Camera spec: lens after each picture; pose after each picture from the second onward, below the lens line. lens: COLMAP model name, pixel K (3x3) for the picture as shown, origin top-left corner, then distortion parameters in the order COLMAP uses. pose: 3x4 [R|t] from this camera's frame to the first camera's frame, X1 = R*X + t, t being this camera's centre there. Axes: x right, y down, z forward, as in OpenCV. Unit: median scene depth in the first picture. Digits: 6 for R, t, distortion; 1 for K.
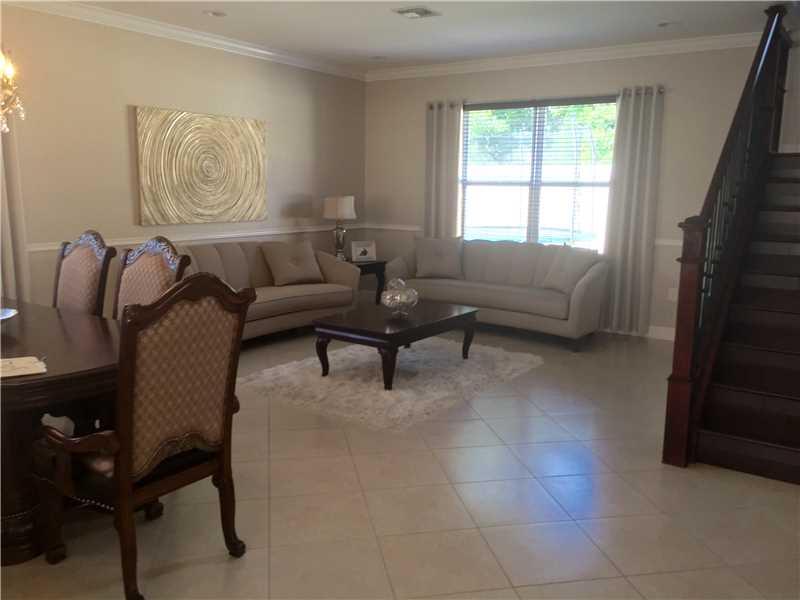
lens RADIAL K [[676.6, 0, 400.0], [0, 676.6, 300.0], [0, 0, 1]] dist [0.070943, -0.087092]
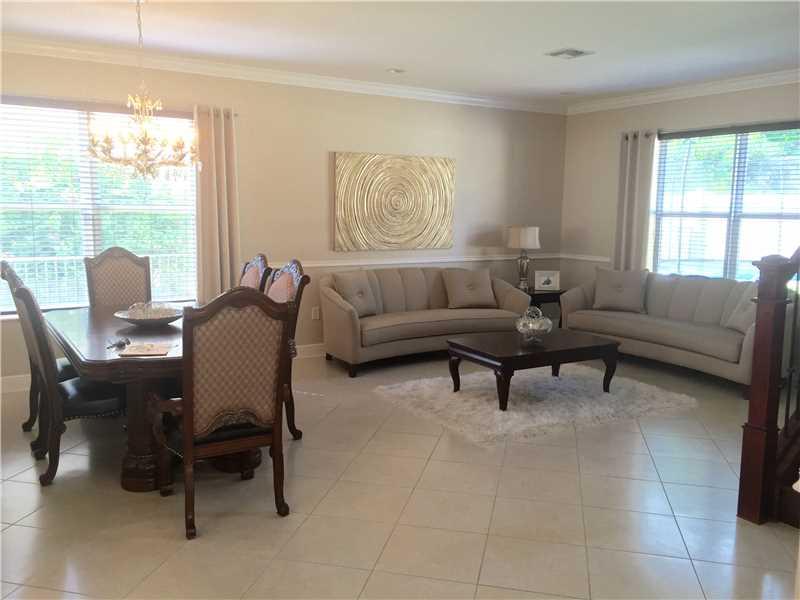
lens RADIAL K [[676.6, 0, 400.0], [0, 676.6, 300.0], [0, 0, 1]] dist [0.070943, -0.087092]
pose [[0.916552, 0.052944, -0.396396, 0.189925], [-0.068968, 0.997273, -0.026269, -0.000183], [0.393924, 0.051416, 0.917704, -0.034317]]
